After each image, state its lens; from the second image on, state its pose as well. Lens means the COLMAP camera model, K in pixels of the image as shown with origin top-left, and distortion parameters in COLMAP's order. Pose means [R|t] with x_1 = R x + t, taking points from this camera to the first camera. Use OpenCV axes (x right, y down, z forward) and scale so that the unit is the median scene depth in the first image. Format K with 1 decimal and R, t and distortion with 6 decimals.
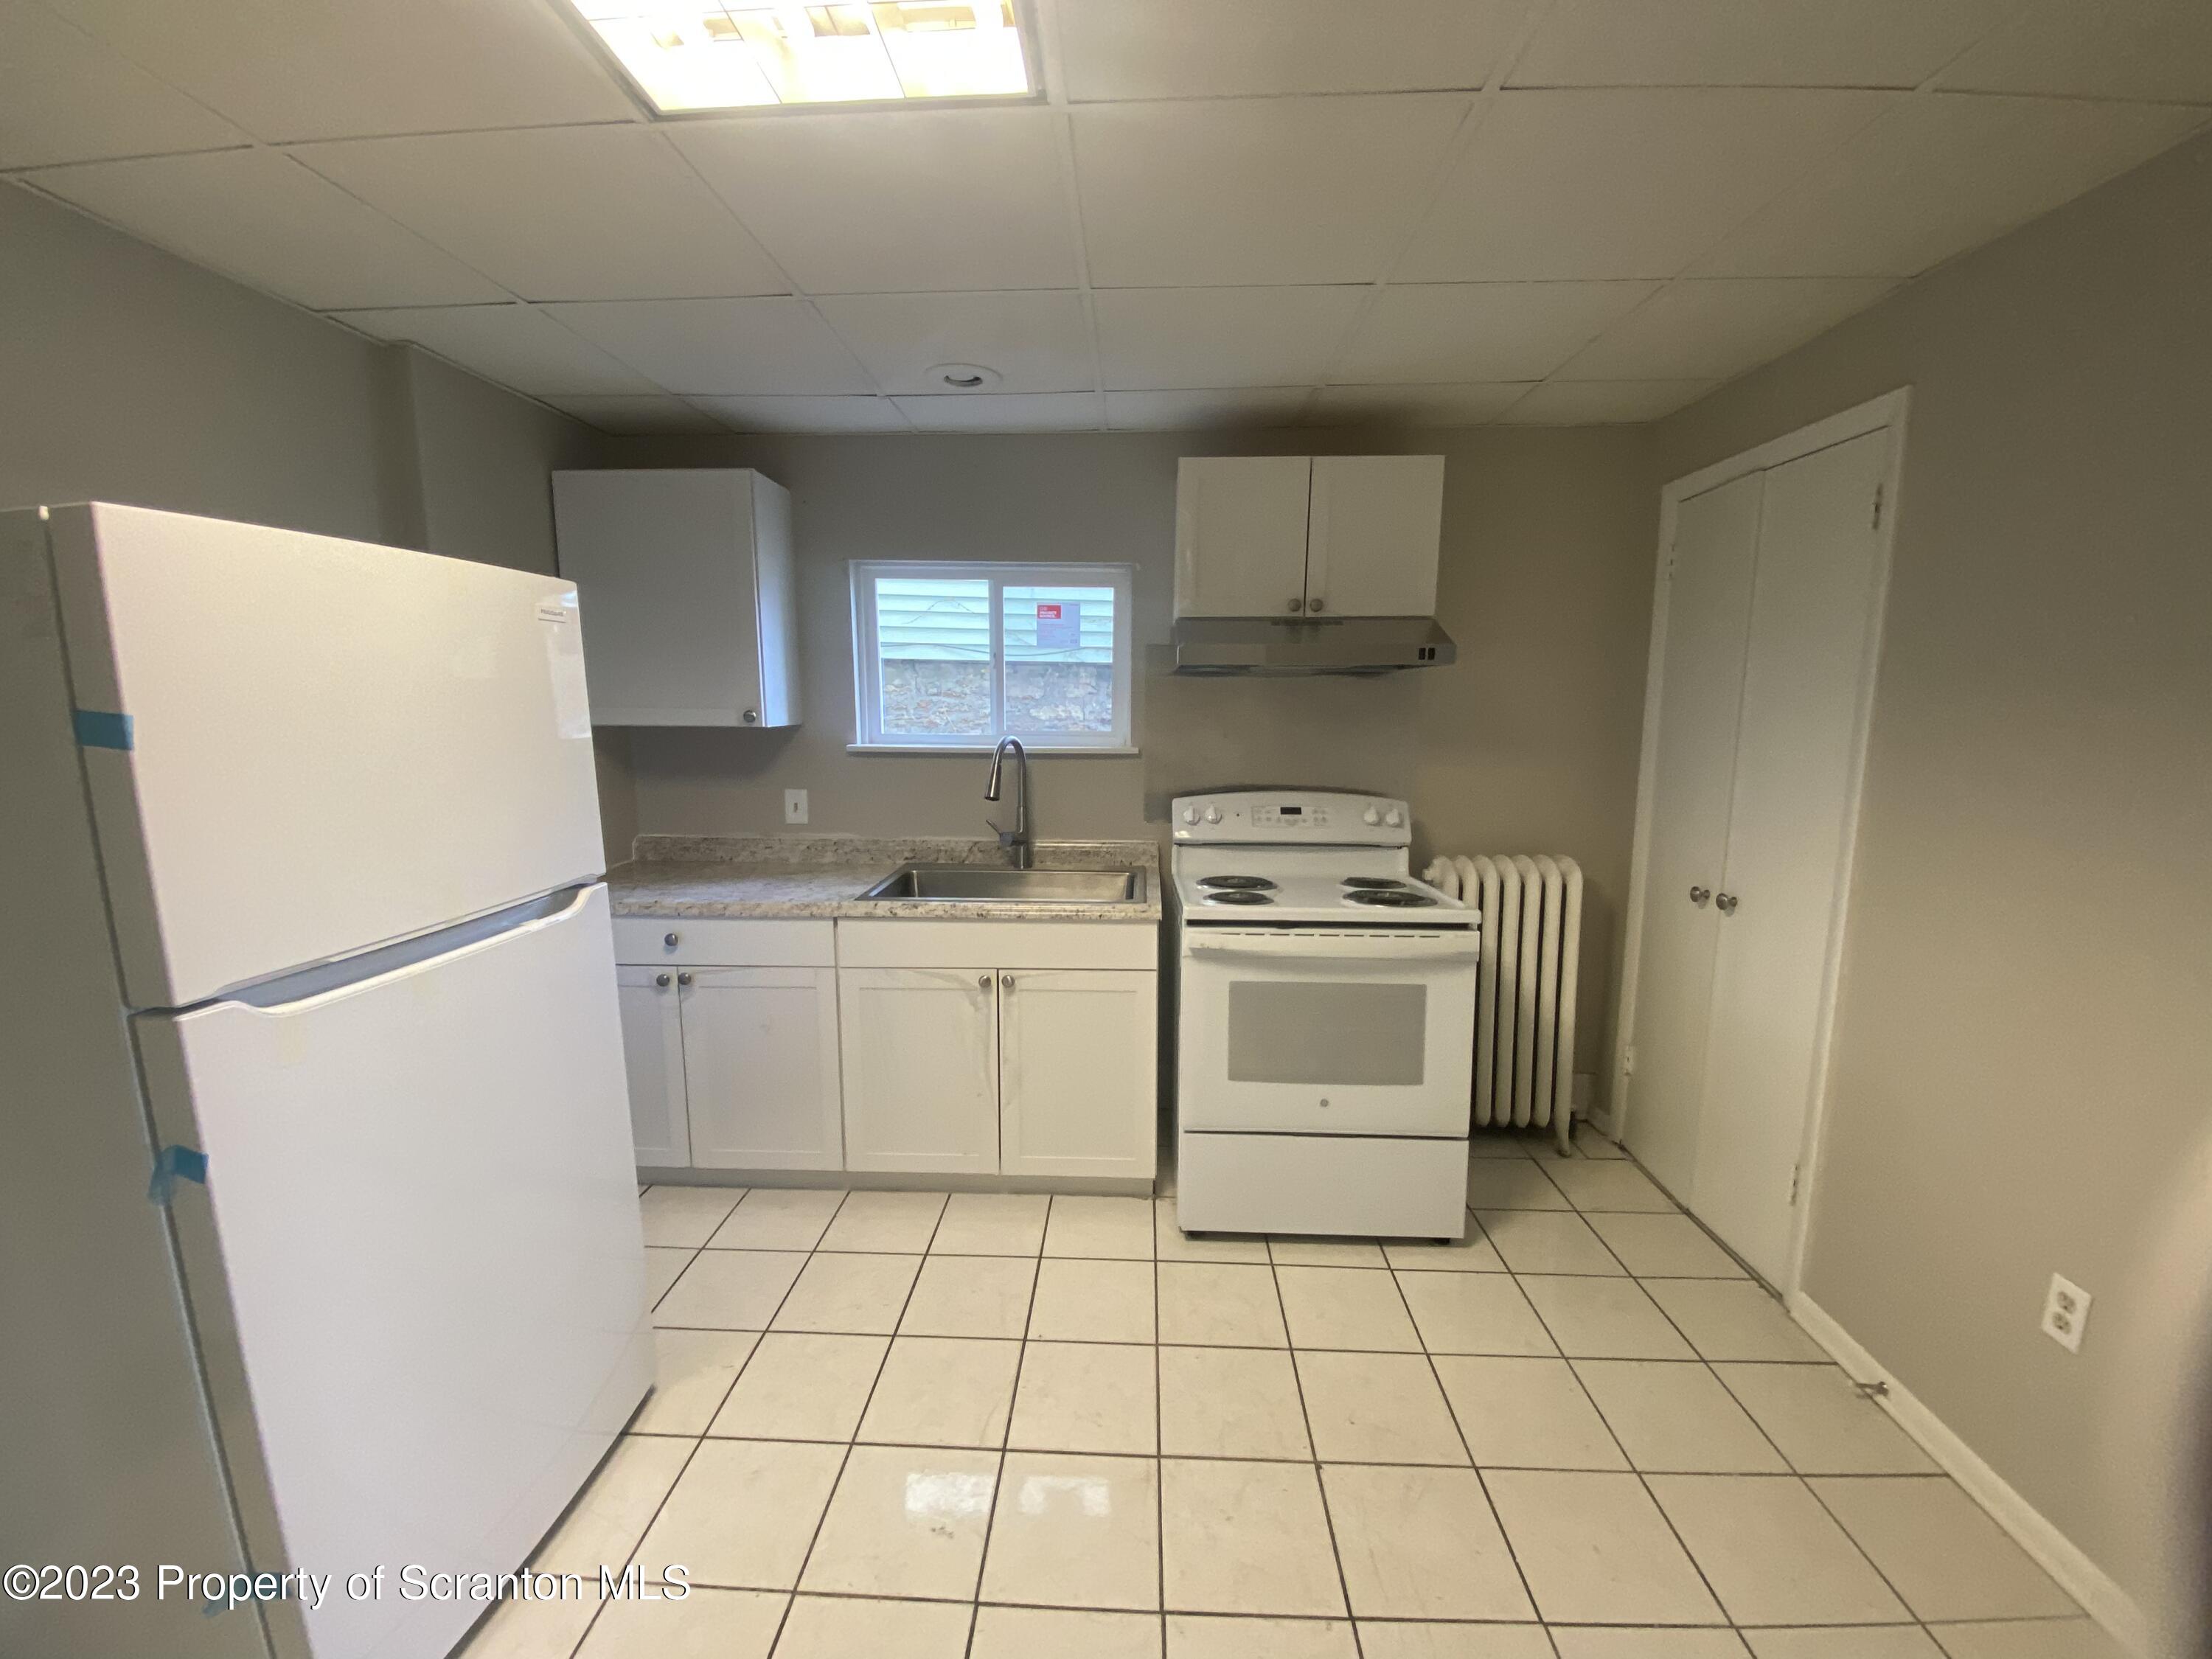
lens RADIAL K [[902.5, 0, 1098.8], [0, 902.5, 834.0], [0, 0, 1]] dist [0.077725, -0.041327]
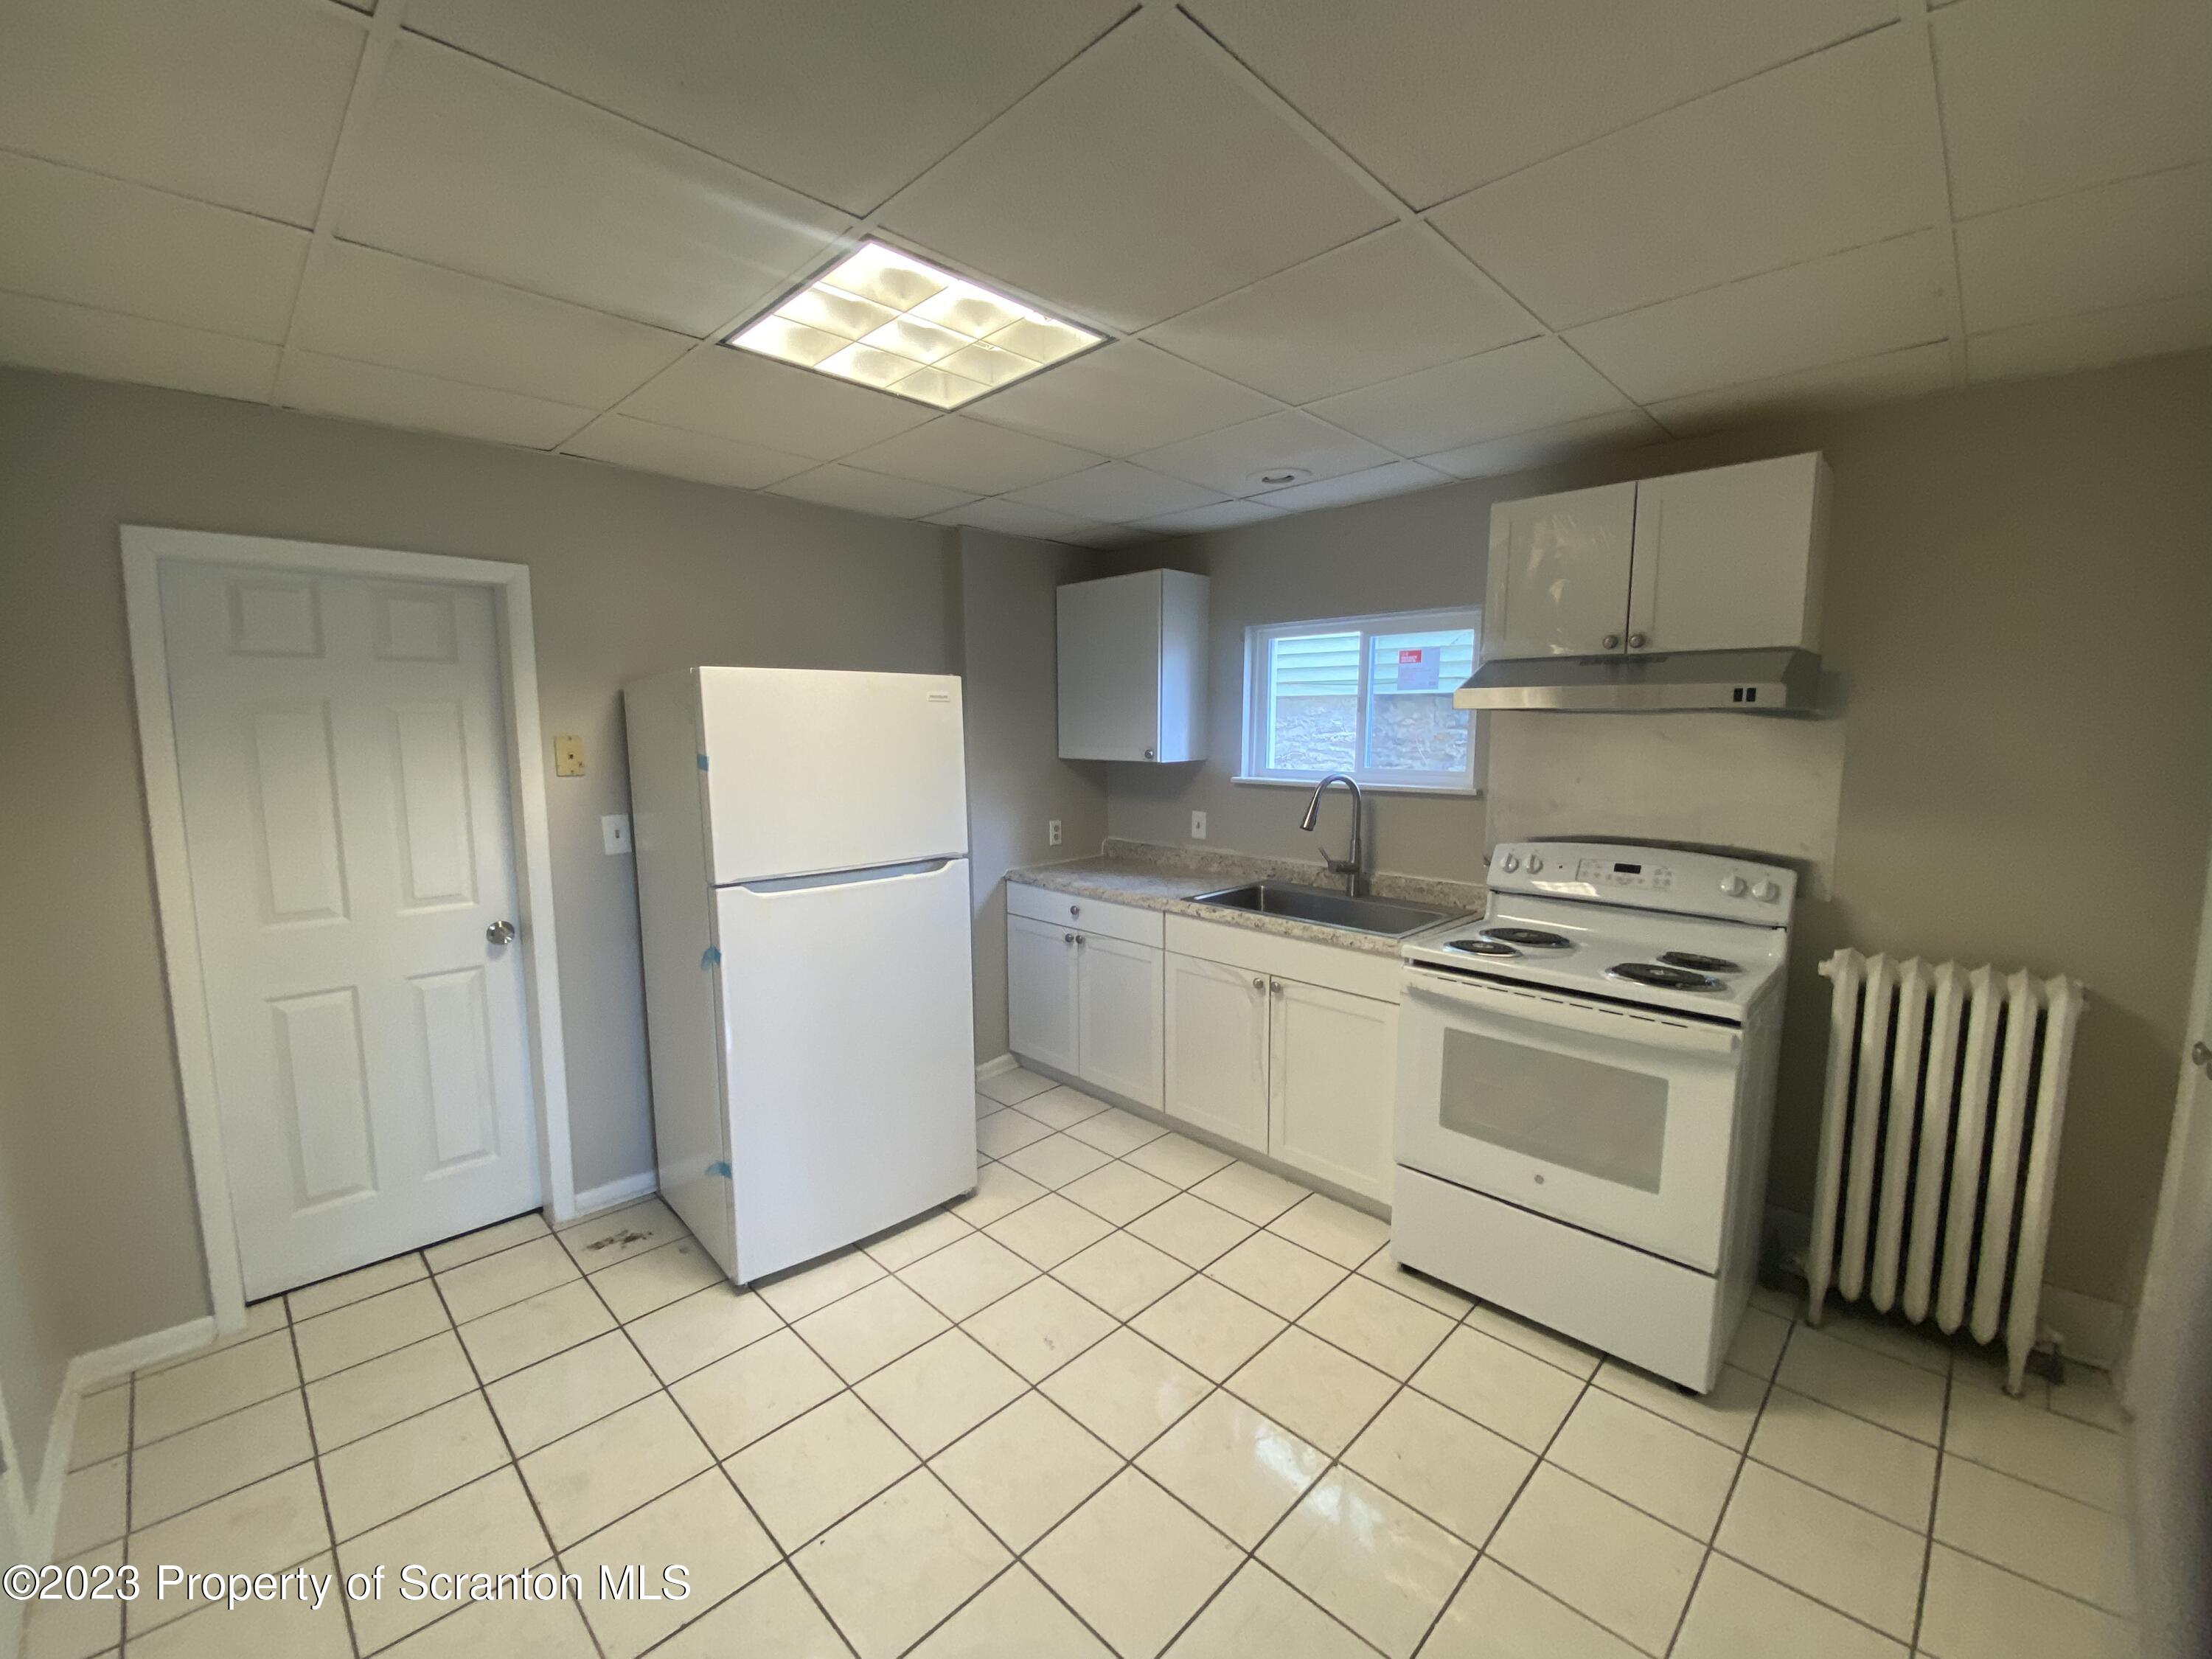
lens RADIAL K [[902.5, 0, 1098.8], [0, 902.5, 834.0], [0, 0, 1]] dist [0.077725, -0.041327]
pose [[0.739546, 0.079124, -0.668439, 0.467388], [-0.098028, 0.995140, 0.009339, -0.018301], [0.665929, 0.058619, 0.743708, -0.018854]]
